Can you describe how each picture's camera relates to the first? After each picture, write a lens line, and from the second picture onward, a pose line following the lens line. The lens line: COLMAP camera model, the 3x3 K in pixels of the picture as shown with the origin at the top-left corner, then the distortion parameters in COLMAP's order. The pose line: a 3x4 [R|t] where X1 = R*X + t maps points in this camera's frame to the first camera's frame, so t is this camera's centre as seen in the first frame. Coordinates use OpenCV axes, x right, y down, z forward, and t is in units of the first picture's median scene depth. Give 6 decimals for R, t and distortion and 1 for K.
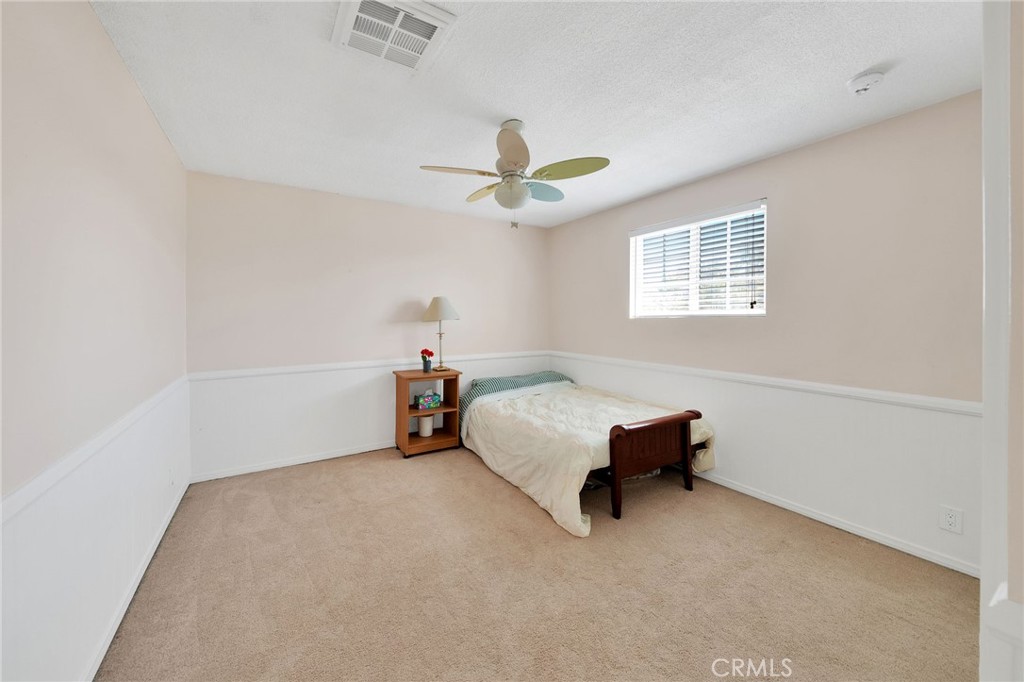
lens RADIAL K [[378.1, 0, 514.0], [0, 378.1, 318.3], [0, 0, 1]] dist [0.000169, 0.000001]
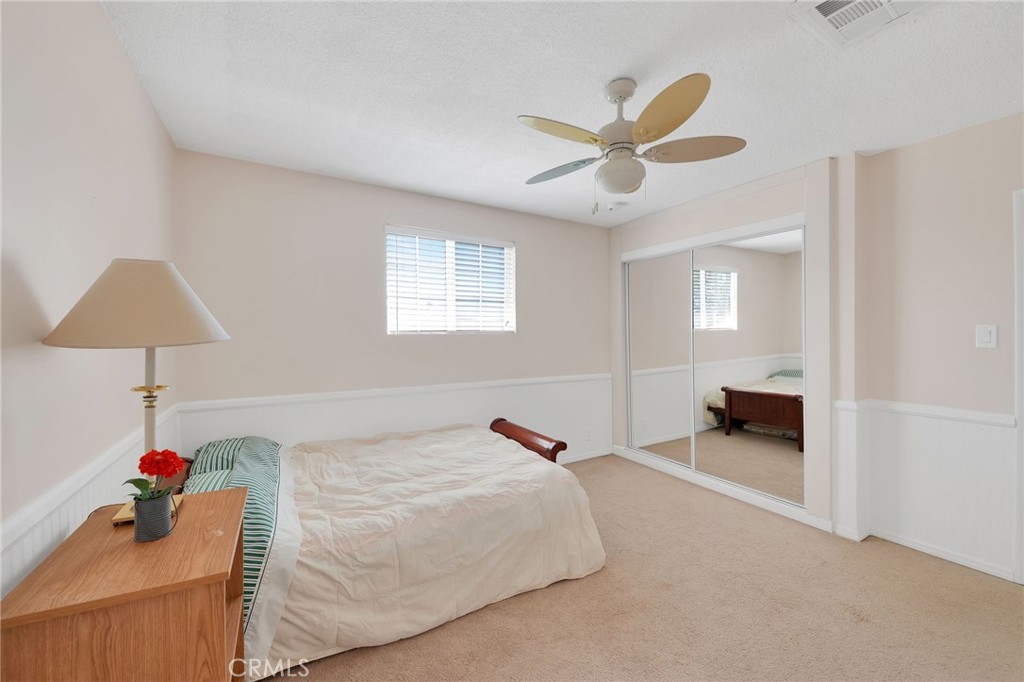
lens RADIAL K [[391.9, 0, 512.0], [0, 391.9, 341.0], [0, 0, 1]] dist [-0.000365, -0.000021]
pose [[0.021548, -0.018225, 0.999602, -0.577863], [-0.003185, 0.999828, 0.018298, 0.004819], [-0.999763, -0.003578, 0.021487, 0.885925]]
